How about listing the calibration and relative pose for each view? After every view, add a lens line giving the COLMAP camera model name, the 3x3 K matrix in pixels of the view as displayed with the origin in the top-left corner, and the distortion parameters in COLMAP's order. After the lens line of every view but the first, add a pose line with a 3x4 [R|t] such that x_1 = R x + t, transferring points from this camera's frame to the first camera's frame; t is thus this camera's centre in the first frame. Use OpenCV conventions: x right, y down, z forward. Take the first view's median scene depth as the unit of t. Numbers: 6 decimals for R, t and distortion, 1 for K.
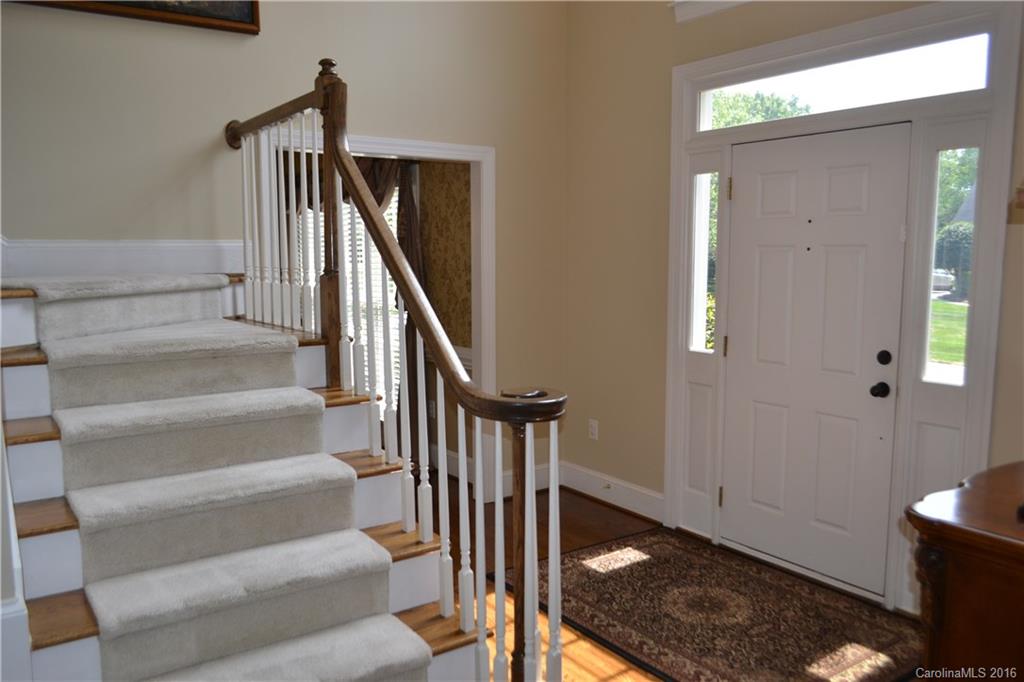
lens RADIAL K [[814.0, 0, 512.4], [0, 814.0, 342.3], [0, 0, 1]] dist [0.018230, 0.004594]
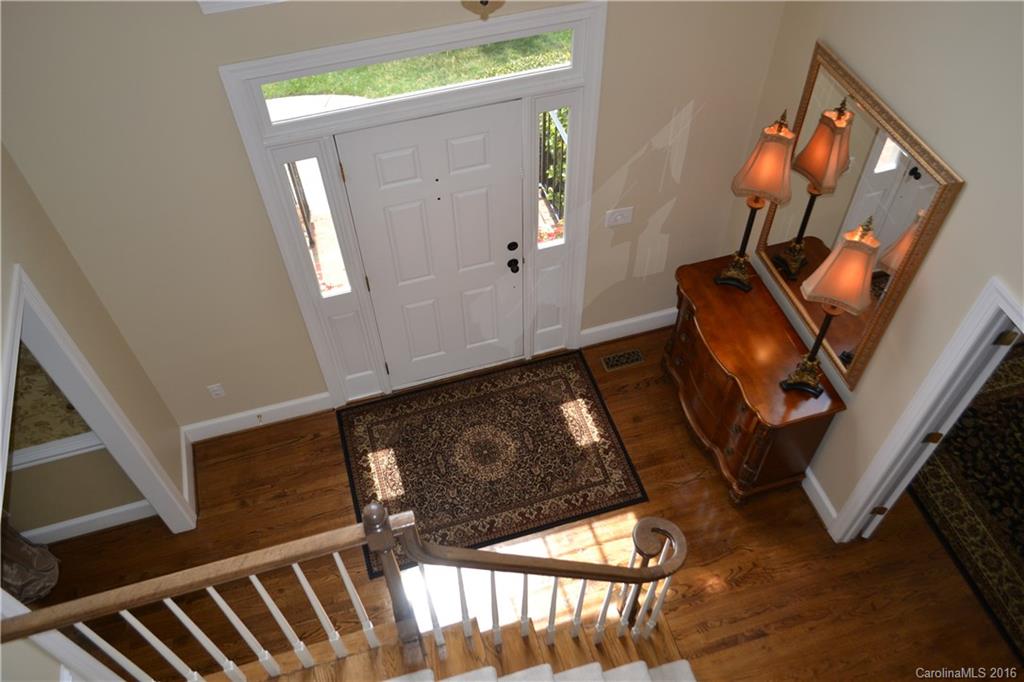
lens RADIAL K [[814.0, 0, 513.7], [0, 814.0, 340.8], [0, 0, 1]] dist [0.018230, 0.004594]
pose [[0.322289, -0.739312, 0.591226, -0.442138], [0.121250, 0.651646, 0.748770, -0.861325], [-0.938844, -0.169634, 0.299659, 0.552361]]
